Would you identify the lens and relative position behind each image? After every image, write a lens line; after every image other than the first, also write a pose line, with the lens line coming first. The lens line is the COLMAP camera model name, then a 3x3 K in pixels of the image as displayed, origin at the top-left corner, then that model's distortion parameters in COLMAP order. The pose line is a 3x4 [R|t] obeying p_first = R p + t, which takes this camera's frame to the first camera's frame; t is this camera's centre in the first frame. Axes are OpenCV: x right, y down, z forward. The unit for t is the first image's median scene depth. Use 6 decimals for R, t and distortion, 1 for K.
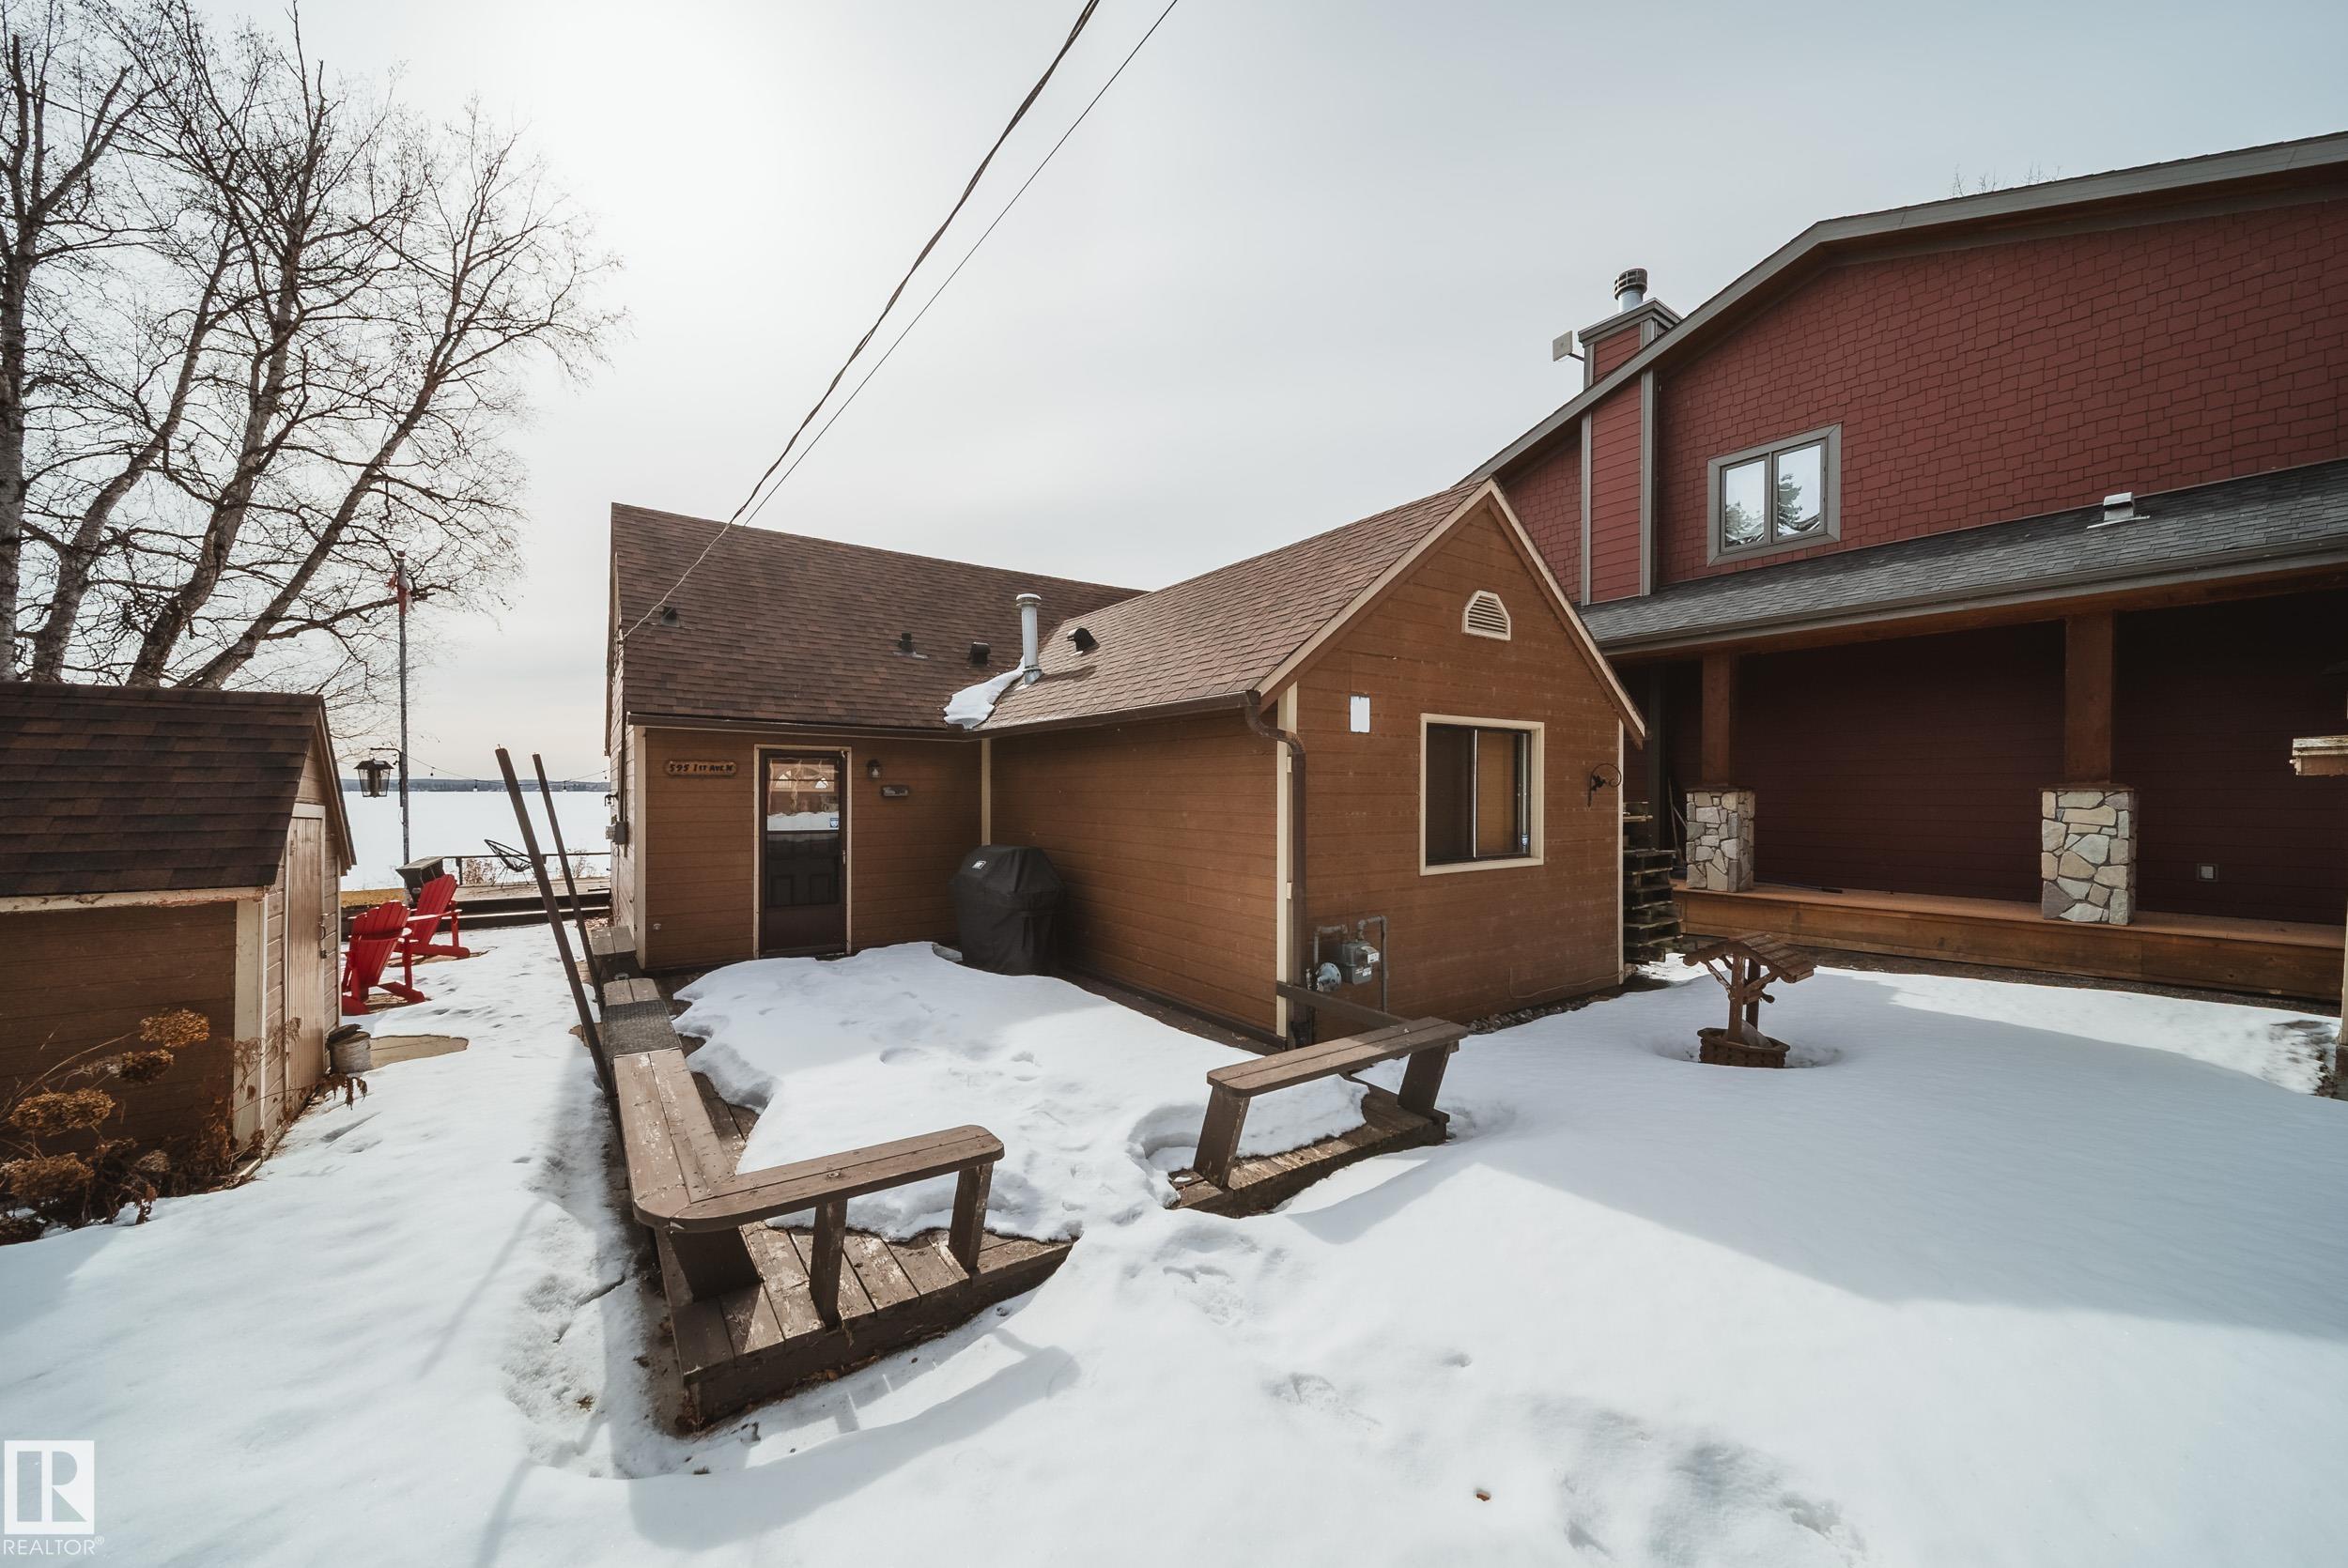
lens RADIAL K [[843.1, 0, 1164.3], [0, 843.1, 801.6], [0, 0, 1]] dist [0.002122, -0.002065]
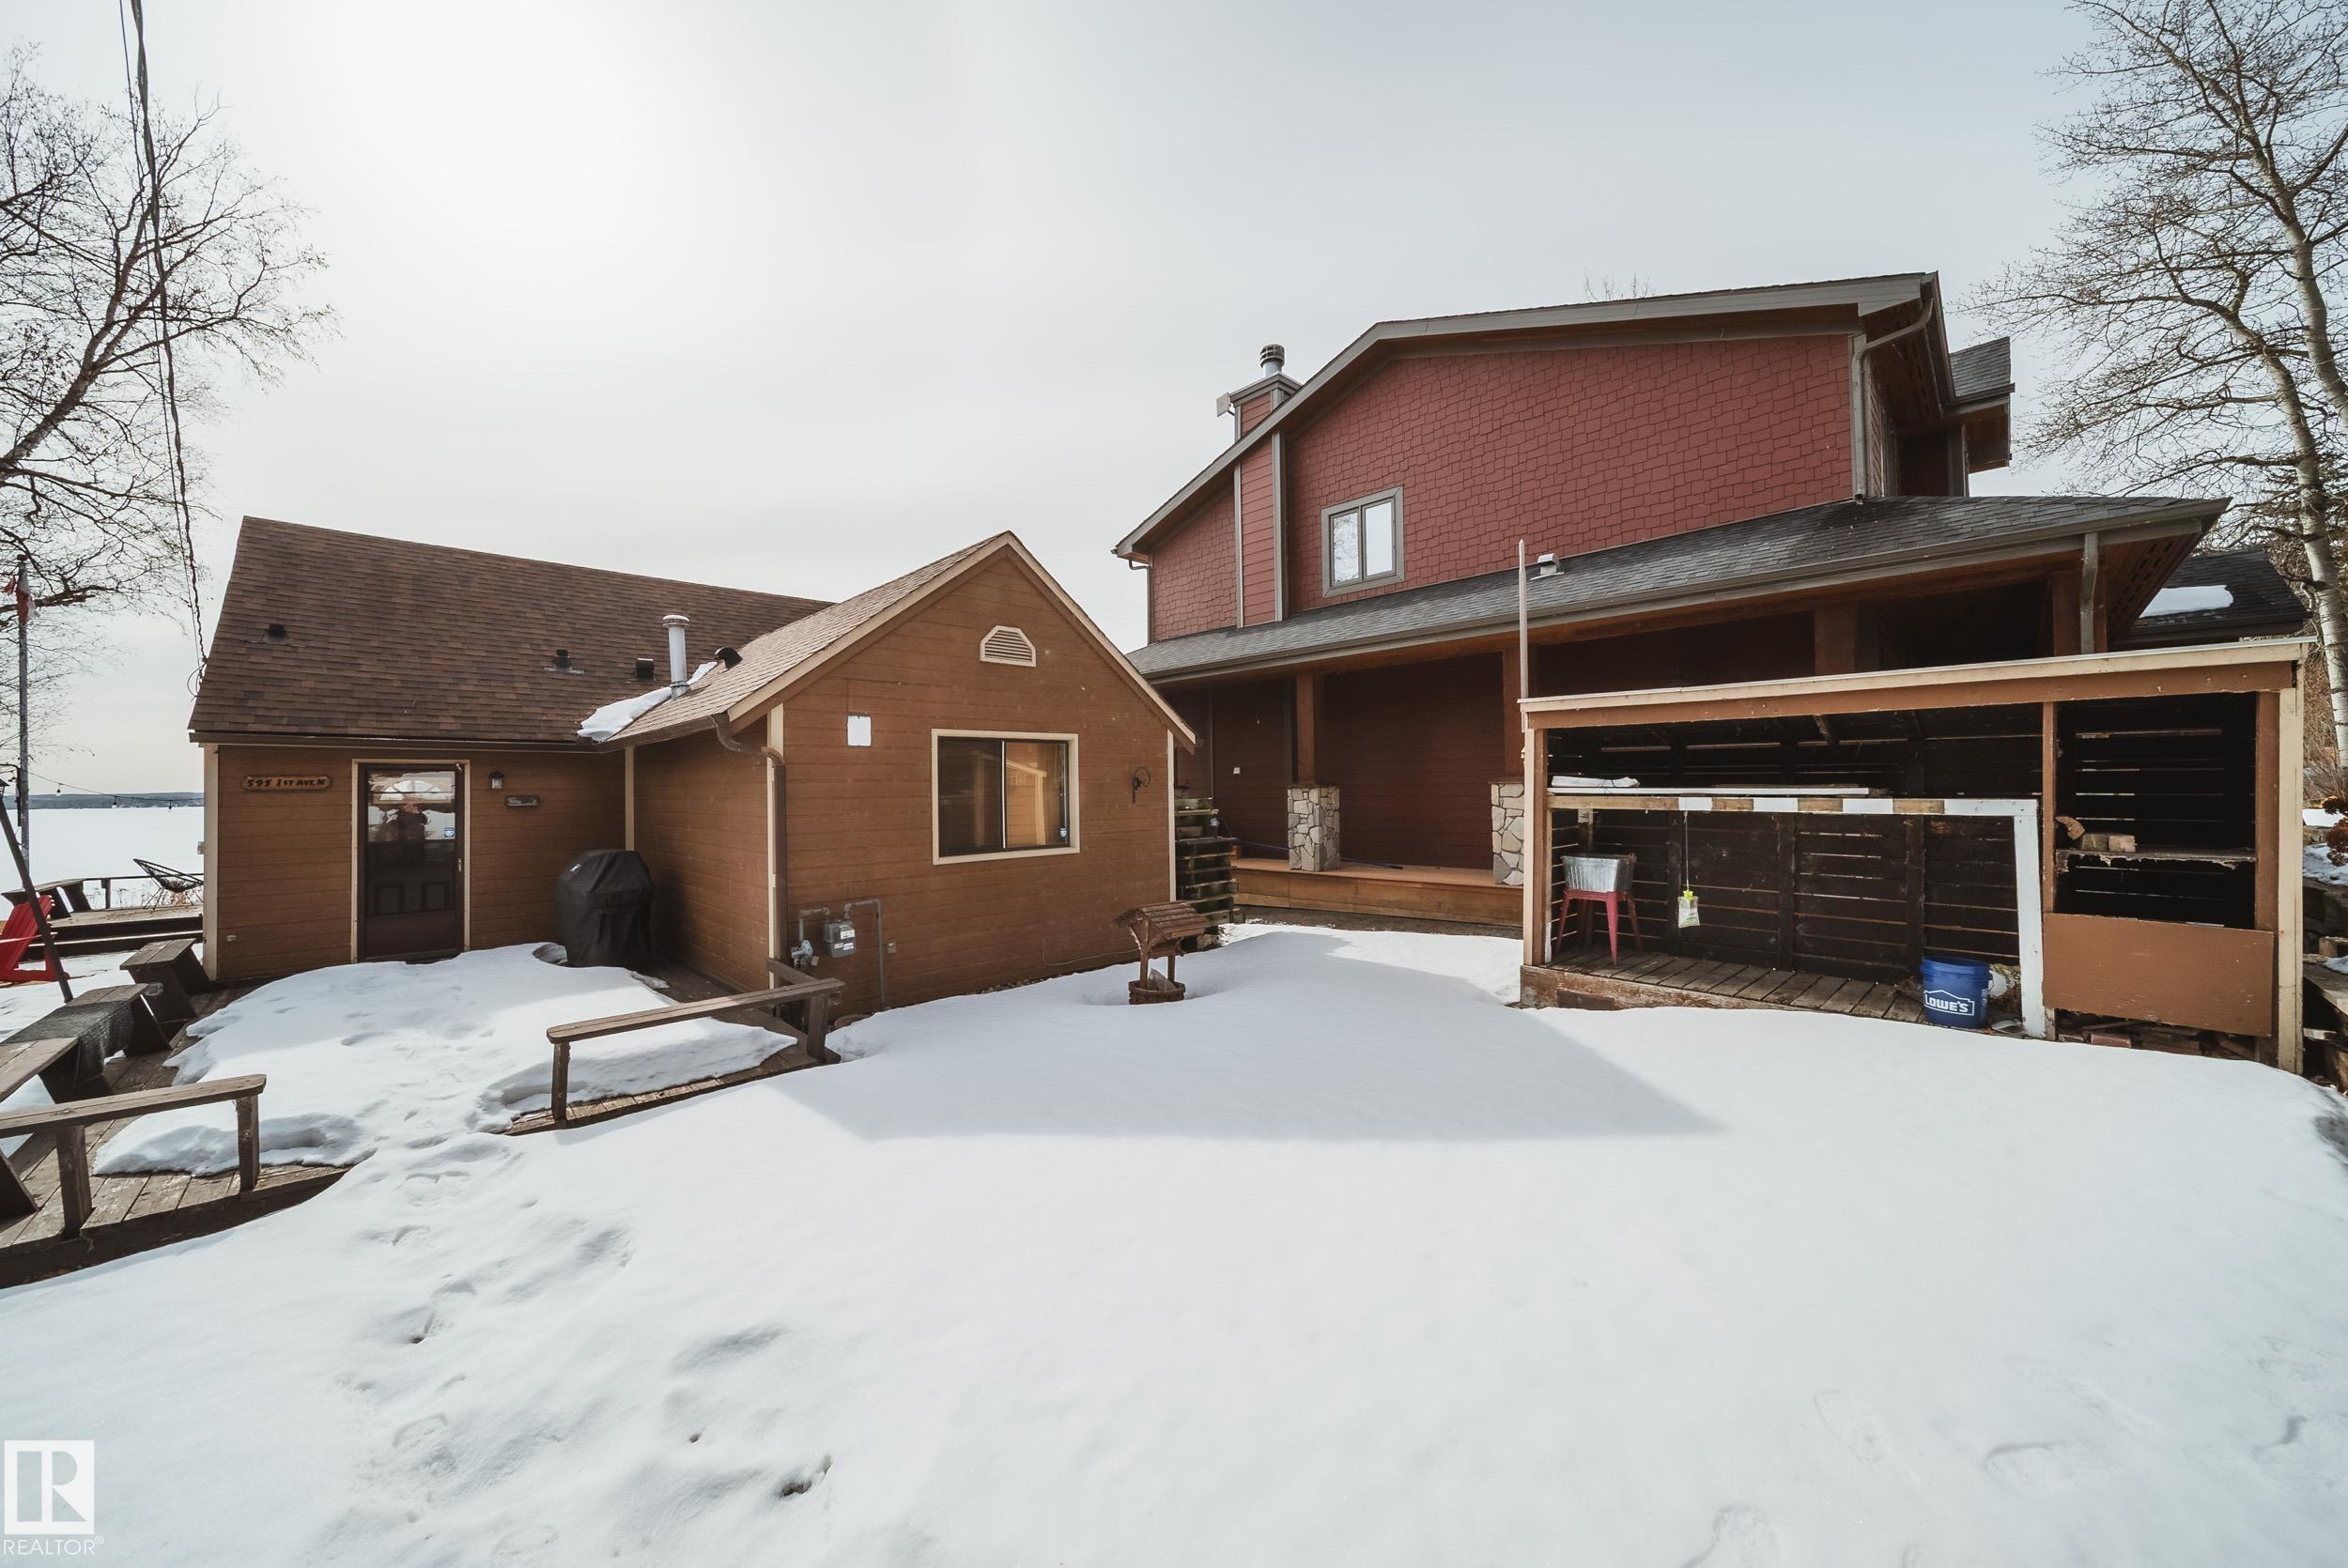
lens RADIAL K [[827.4, 0, 1174.0], [0, 827.4, 784.0], [0, 0, 1]] dist [-0.000699, -0.001570]
pose [[0.987706, -0.016140, 0.155487, 0.300050], [0.019330, 0.999632, -0.019025, 0.001617], [-0.155123, 0.021797, 0.987655, -0.136051]]
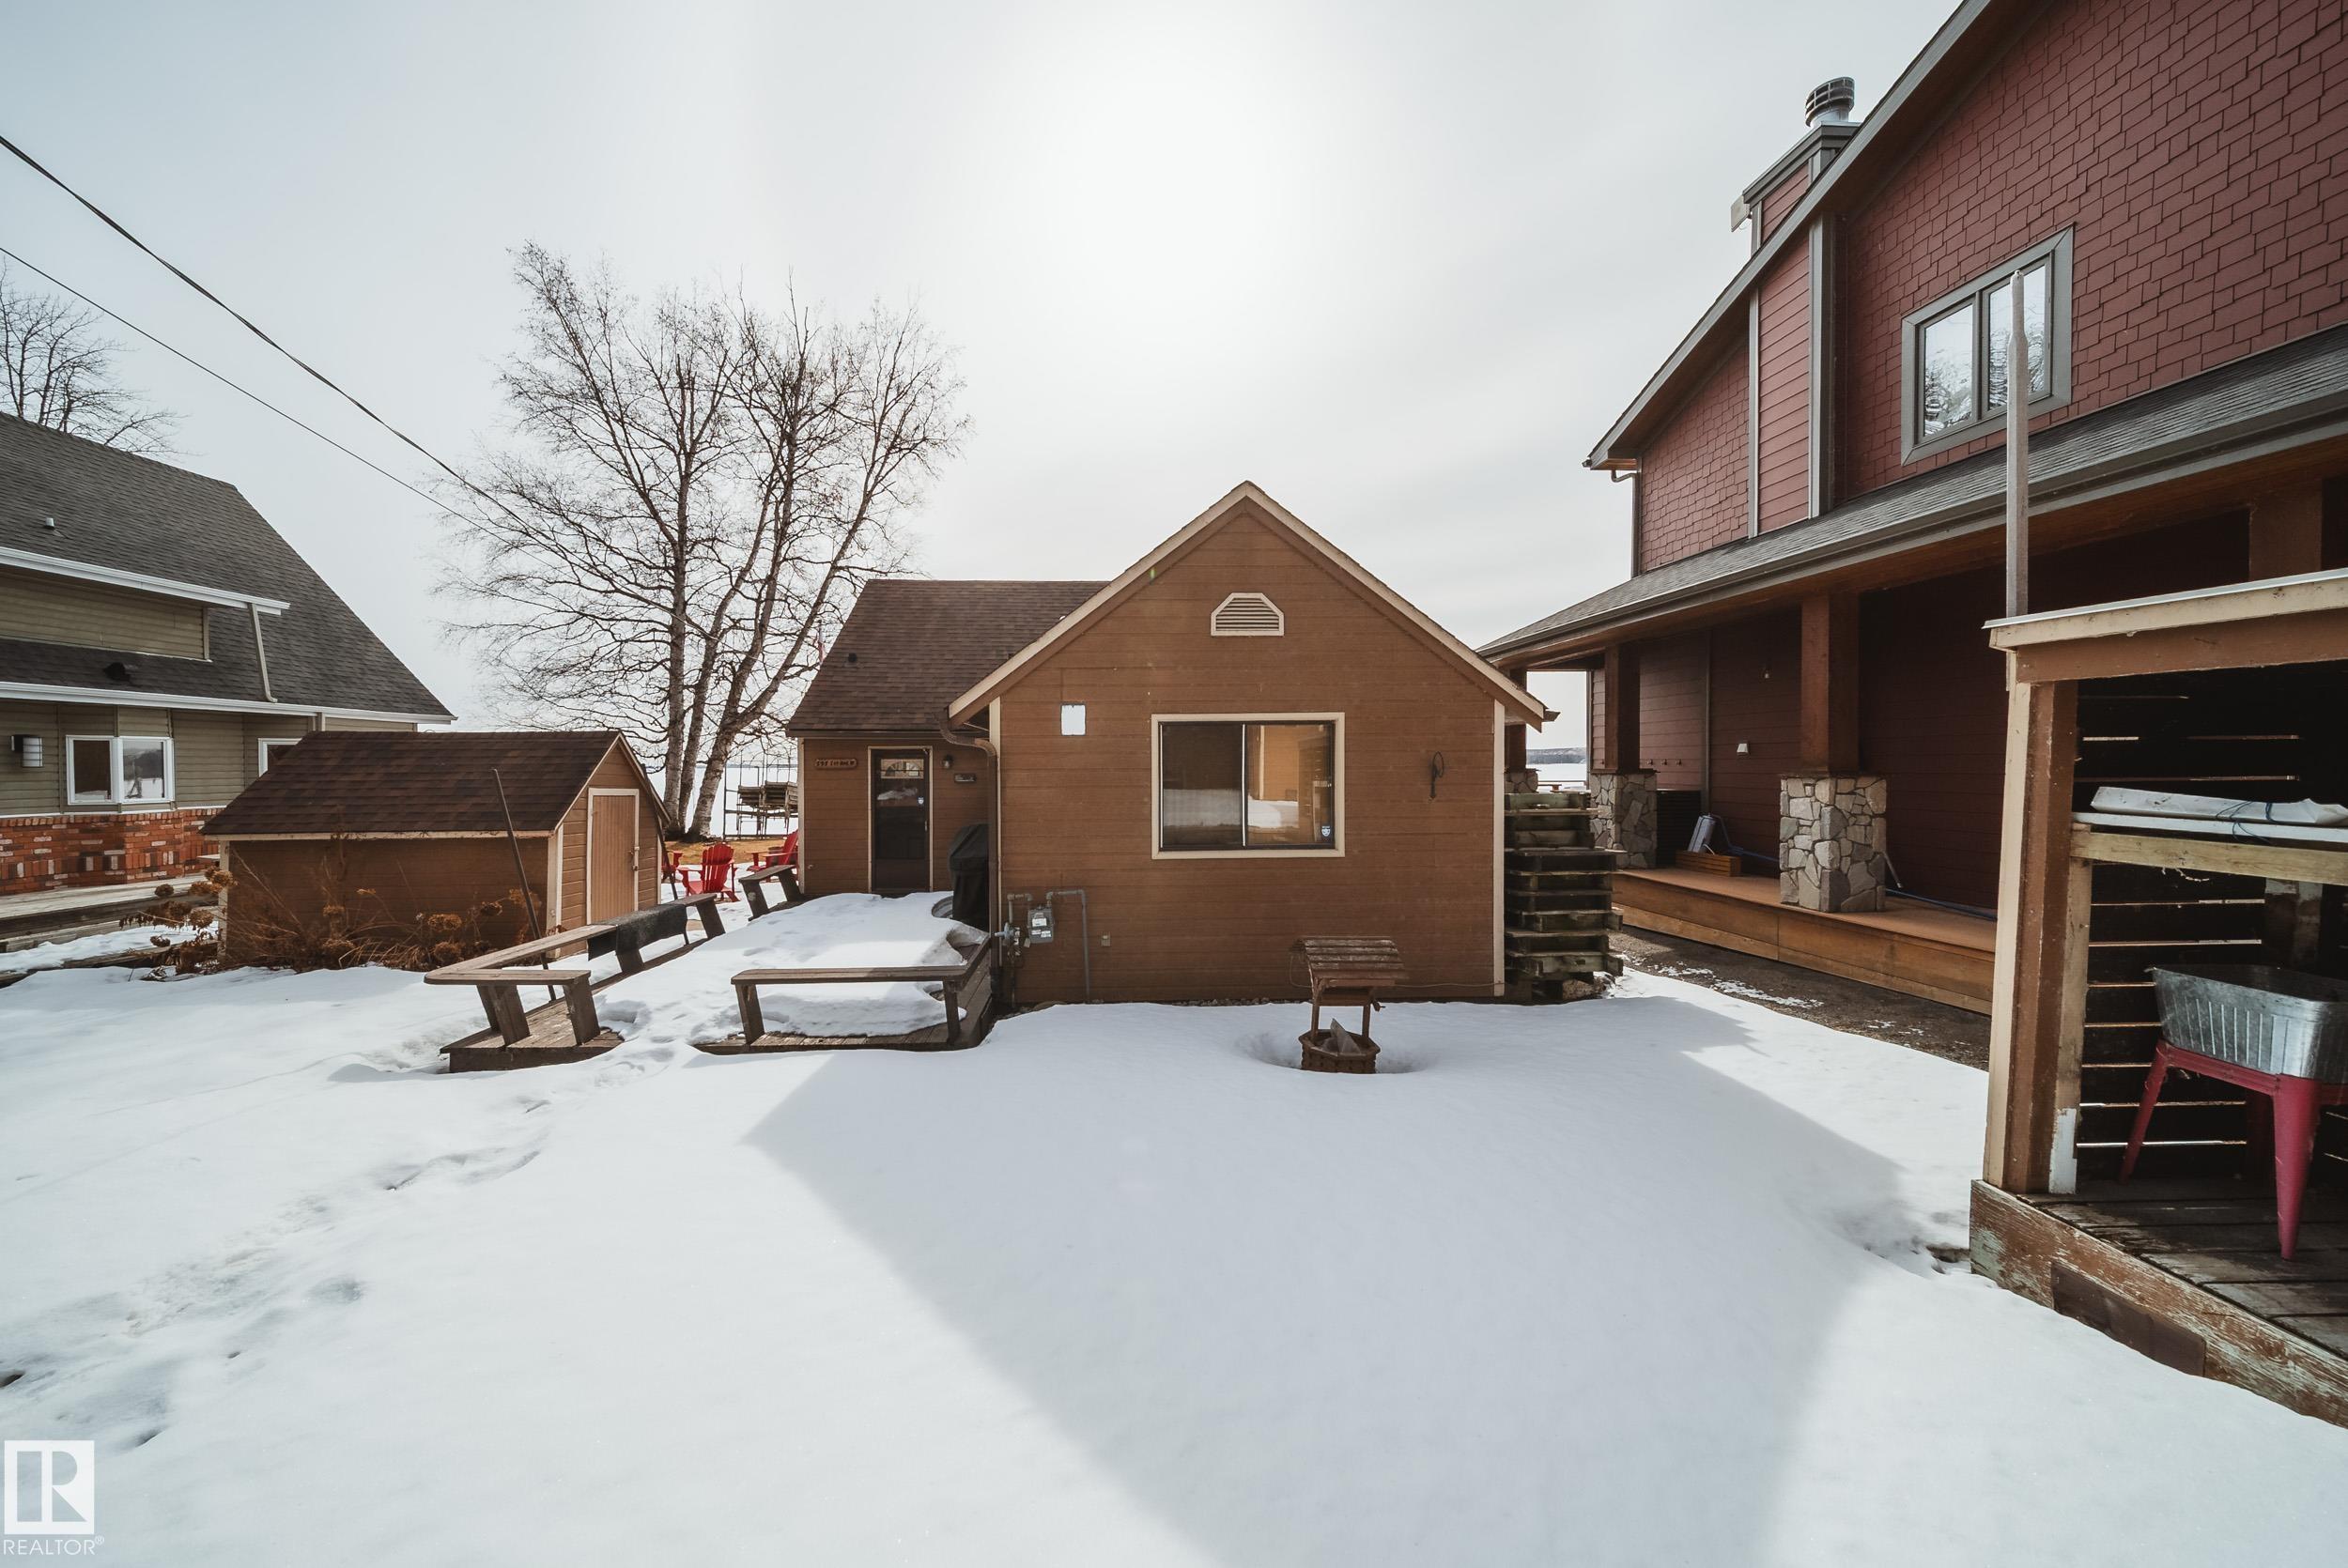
lens RADIAL K [[839.6, 0, 1133.1], [0, 839.6, 781.2], [0, 0, 1]] dist [-0.001314, -0.000656]
pose [[0.835019, 0.003770, -0.550208, 0.585627], [0.000927, 0.999965, 0.008258, -0.016415], [0.550220, -0.007406, 0.834987, 0.036071]]
